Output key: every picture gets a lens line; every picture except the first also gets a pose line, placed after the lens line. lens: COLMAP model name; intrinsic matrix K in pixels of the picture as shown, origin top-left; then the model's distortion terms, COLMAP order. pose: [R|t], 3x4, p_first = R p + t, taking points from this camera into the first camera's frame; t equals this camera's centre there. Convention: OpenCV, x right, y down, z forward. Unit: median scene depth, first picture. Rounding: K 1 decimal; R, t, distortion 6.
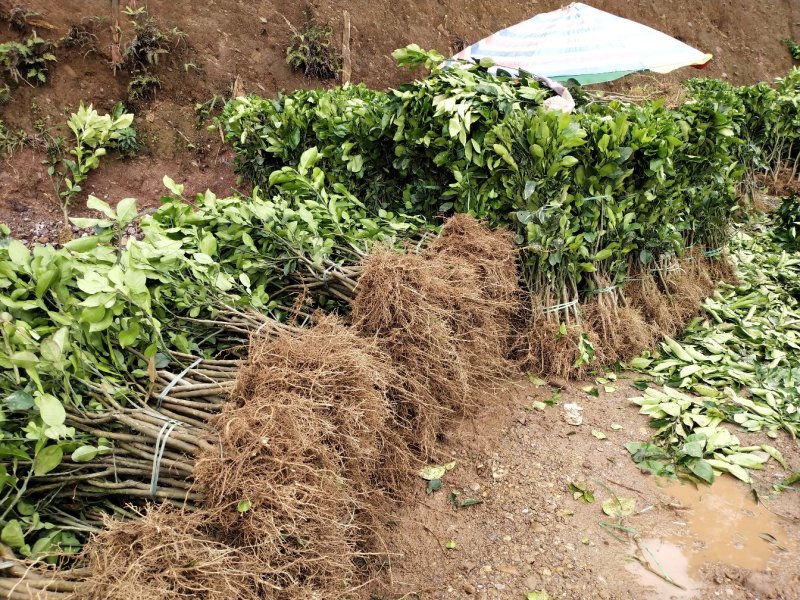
lens RADIAL K [[632.1, 0, 400.0], [0, 632.1, 300.0], [0, 0, 1]] dist [0.068213, -0.130980]
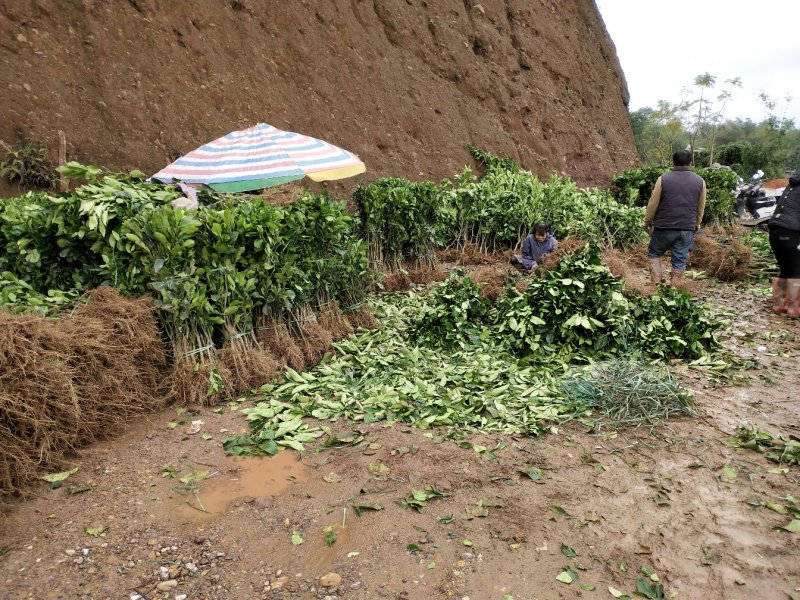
lens RADIAL K [[632.1, 0, 400.0], [0, 632.1, 300.0], [0, 0, 1]] dist [0.068213, -0.130980]
pose [[0.958631, -0.079883, 0.273212, 0.316483], [0.118542, 0.984660, -0.128036, 0.128756], [-0.258793, 0.155126, 0.953395, -0.395108]]
